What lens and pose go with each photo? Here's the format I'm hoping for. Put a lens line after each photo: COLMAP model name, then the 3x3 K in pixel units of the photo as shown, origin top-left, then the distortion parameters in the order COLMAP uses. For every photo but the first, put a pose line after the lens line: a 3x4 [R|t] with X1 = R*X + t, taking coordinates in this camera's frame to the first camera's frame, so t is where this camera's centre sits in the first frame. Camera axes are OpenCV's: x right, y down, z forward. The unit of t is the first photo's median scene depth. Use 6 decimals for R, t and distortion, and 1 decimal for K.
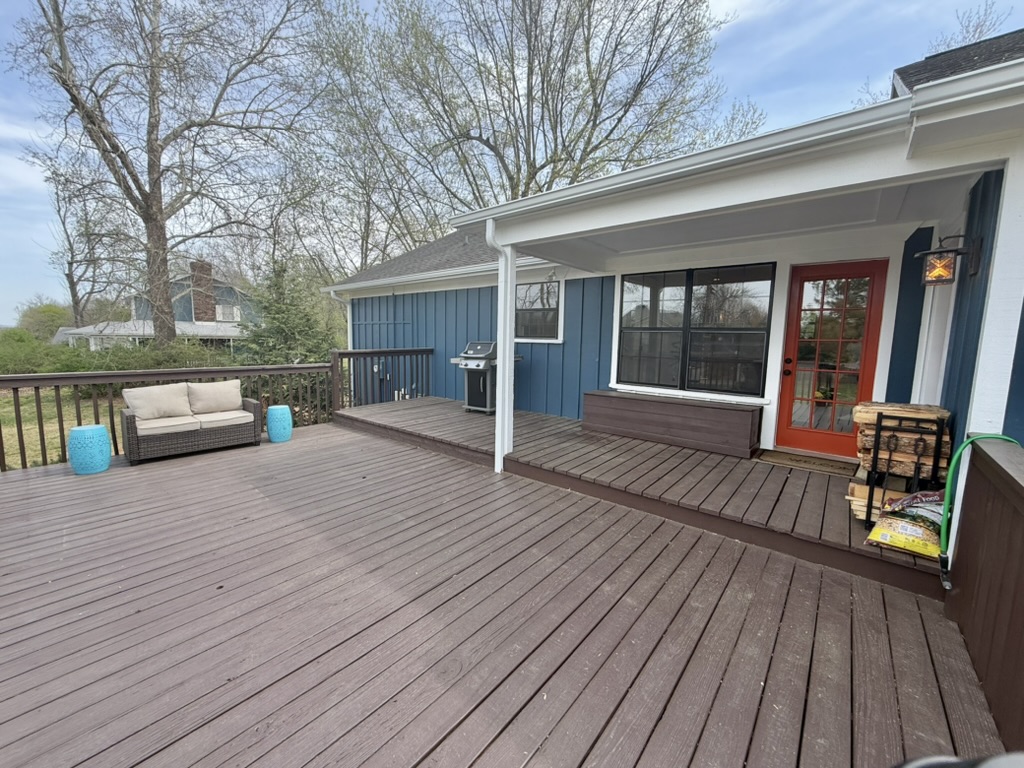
lens RADIAL K [[406.7, 0, 512.0], [0, 406.7, 384.0], [0, 0, 1]] dist [0.000484, 0.000398]
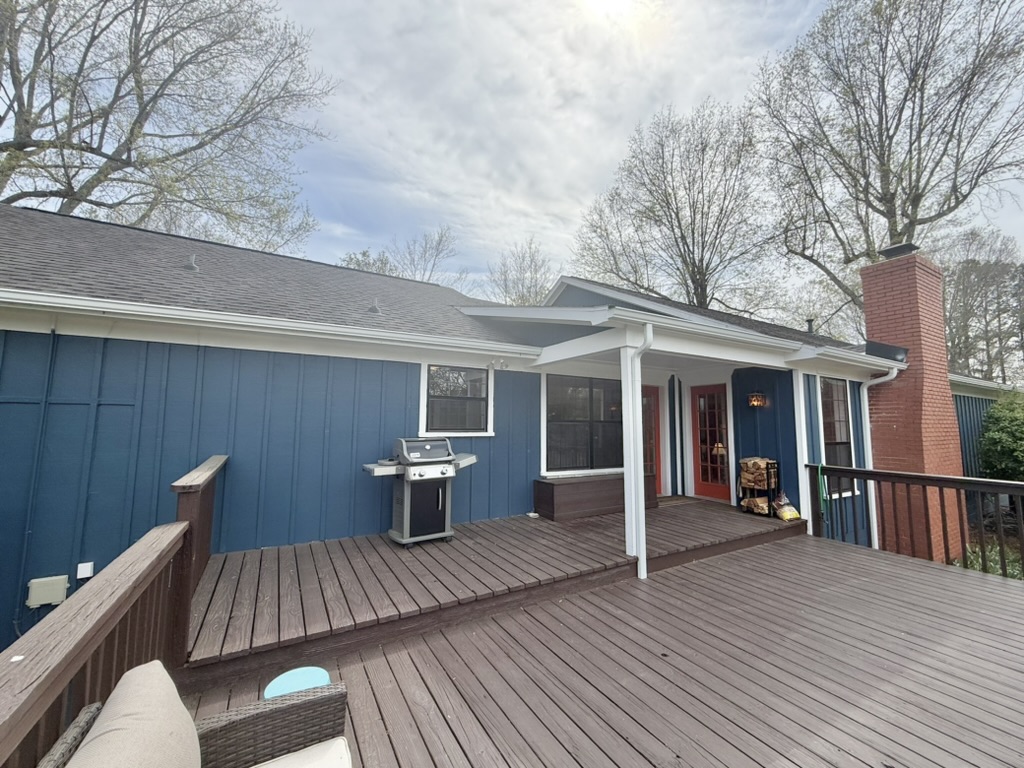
lens RADIAL K [[406.7, 0, 512.0], [0, 406.7, 384.0], [0, 0, 1]] dist [0.000484, 0.000398]
pose [[0.342778, 0.077788, 0.936190, -0.888736], [0.109751, 0.986425, -0.122146, -0.120799], [-0.932983, 0.144617, 0.329587, 0.769570]]
